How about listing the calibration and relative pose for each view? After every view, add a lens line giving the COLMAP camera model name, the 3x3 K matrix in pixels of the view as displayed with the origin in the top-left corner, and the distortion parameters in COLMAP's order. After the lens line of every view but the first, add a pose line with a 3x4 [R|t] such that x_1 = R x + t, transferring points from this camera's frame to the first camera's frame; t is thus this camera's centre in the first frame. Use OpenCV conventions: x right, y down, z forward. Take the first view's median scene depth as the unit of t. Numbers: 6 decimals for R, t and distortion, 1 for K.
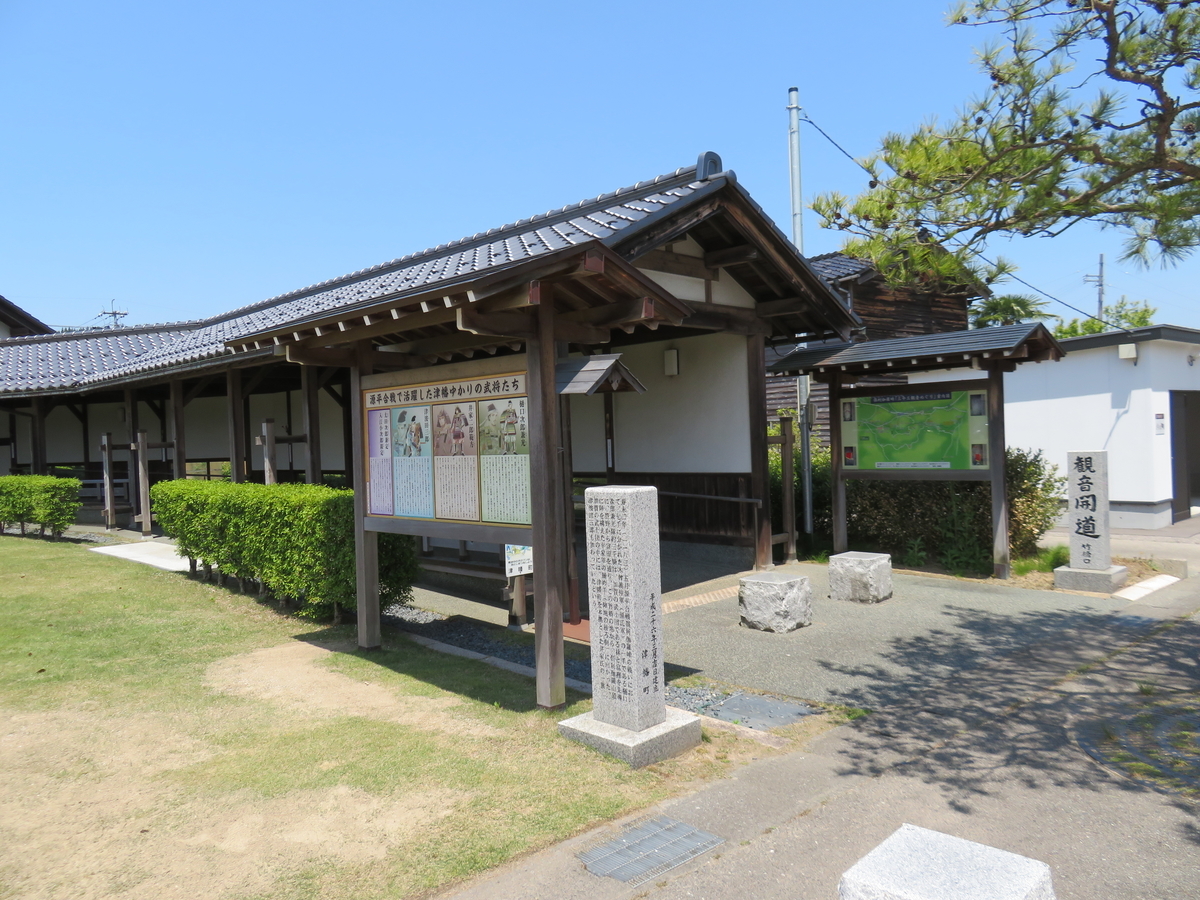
lens RADIAL K [[833.7, 0, 600.0], [0, 833.7, 450.0], [0, 0, 1]] dist [-0.005885, -0.002476]
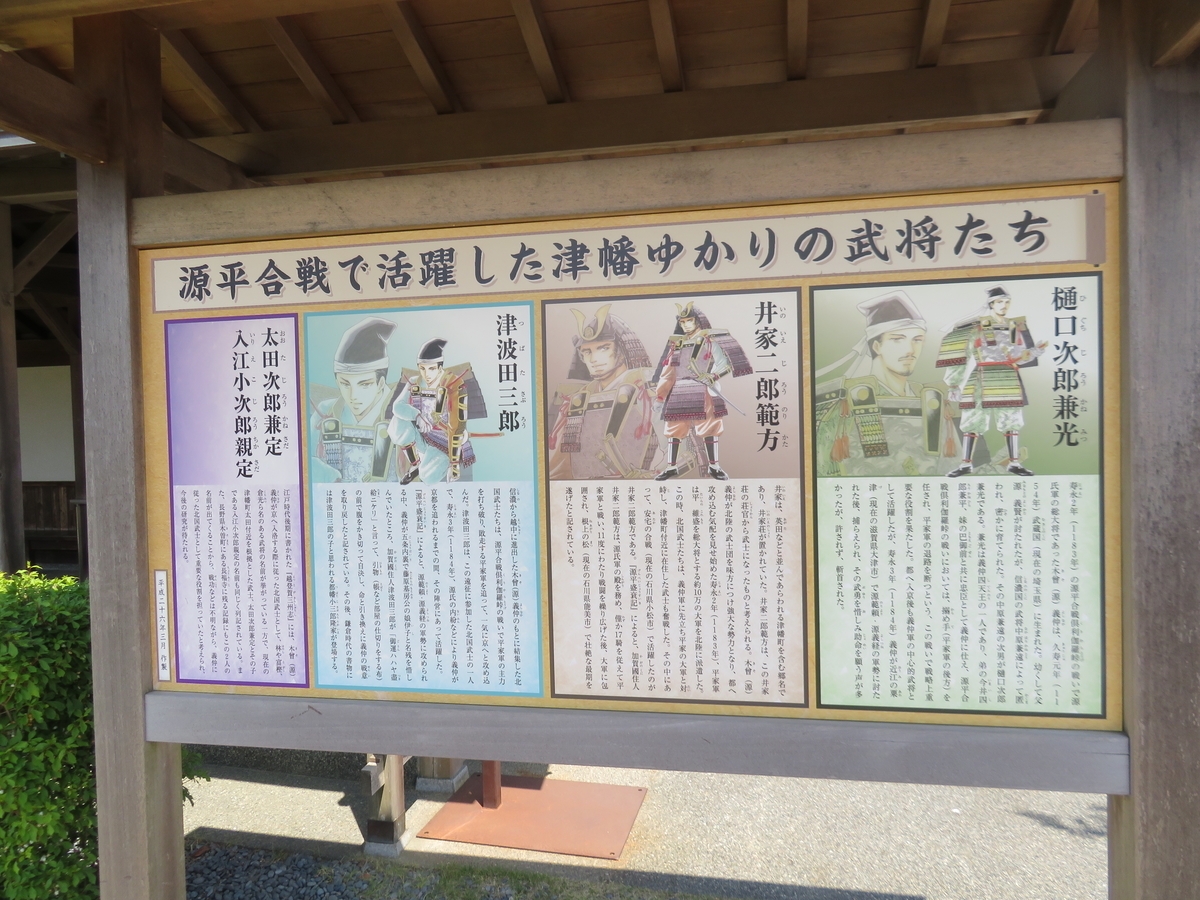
lens RADIAL K [[833.7, 0, 600.0], [0, 833.7, 450.0], [0, 0, 1]] dist [-0.005885, -0.002476]
pose [[0.837849, 0.001308, 0.545900, -0.351224], [0.001021, 0.999992, -0.003963, -0.002163], [-0.545901, 0.003878, 0.837841, 0.773416]]
